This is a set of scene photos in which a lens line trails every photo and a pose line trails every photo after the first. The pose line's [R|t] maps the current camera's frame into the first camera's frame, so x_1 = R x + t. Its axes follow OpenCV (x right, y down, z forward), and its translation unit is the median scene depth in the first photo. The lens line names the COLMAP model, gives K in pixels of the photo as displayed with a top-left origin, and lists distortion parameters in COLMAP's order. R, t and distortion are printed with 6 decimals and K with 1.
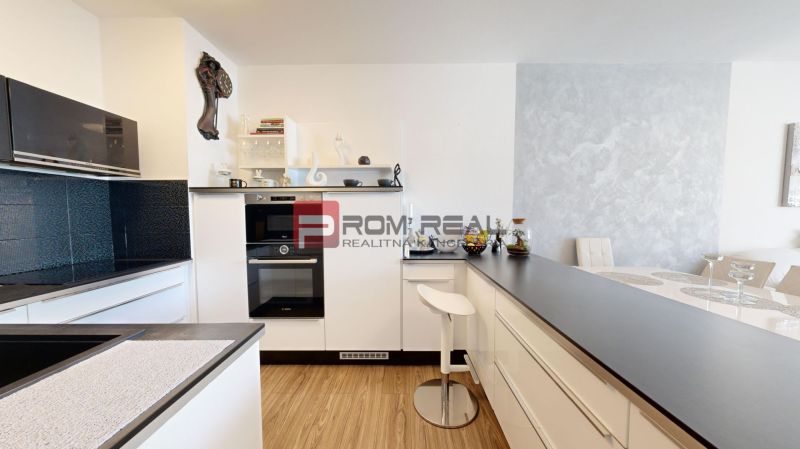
lens RADIAL K [[253.9, 0, 398.2], [0, 253.9, 225.1], [0, 0, 1]] dist [0.000617, 0.000401]
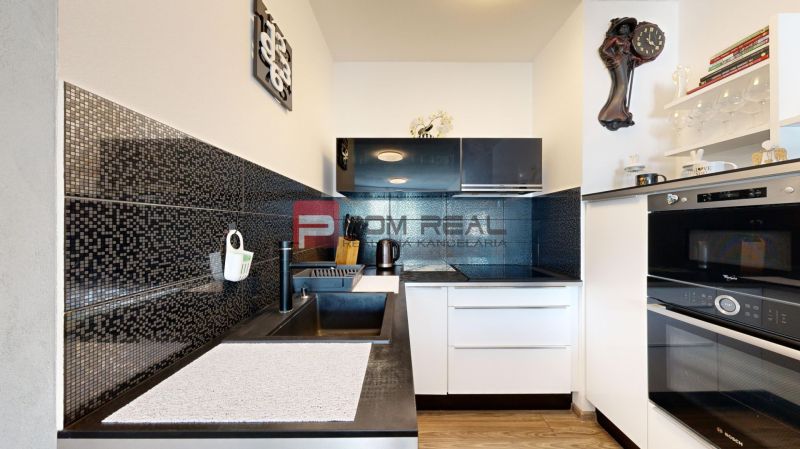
lens RADIAL K [[253.9, 0, 400.5], [0, 253.9, 224.9], [0, 0, 1]] dist [0.000617, 0.000401]
pose [[0.020704, 0.000530, -0.999786, 0.003192], [-0.052274, 0.998633, -0.000553, -0.016091], [0.998418, 0.052274, 0.020704, 0.343281]]
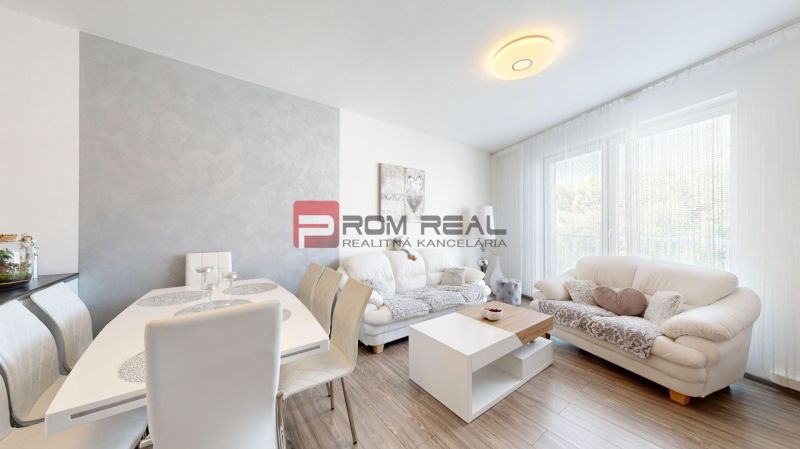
lens RADIAL K [[253.9, 0, 399.8], [0, 253.9, 225.8], [0, 0, 1]] dist [0.000617, 0.000401]
pose [[0.789879, 0.000692, 0.613263, 0.840582], [0.030812, 0.998692, -0.040813, 0.011470], [-0.612489, 0.051133, 0.788824, -0.182626]]
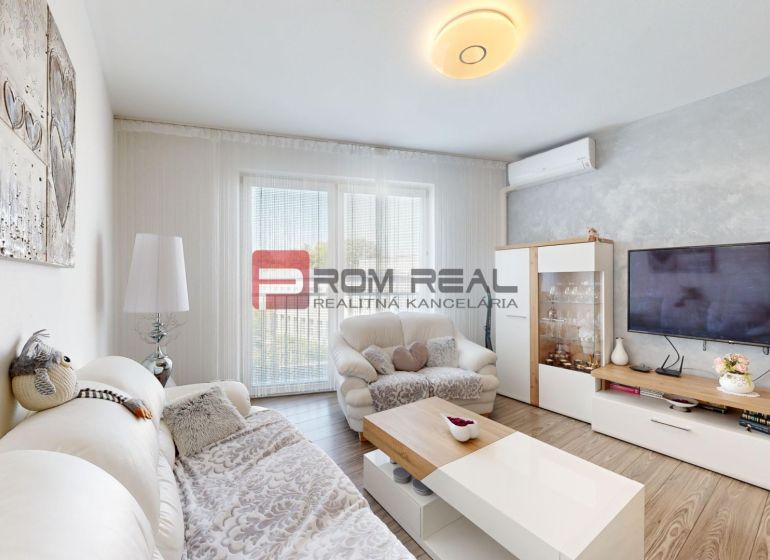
lens RADIAL K [[309.2, 0, 384.5], [0, 309.2, 281.5], [0, 0, 1]] dist [-0.003528, -0.000070]
pose [[-0.591948, -0.000208, 0.805976, 1.278794], [0.042416, 0.998606, 0.031410, -0.046980], [-0.804859, 0.052779, -0.591114, 0.973811]]
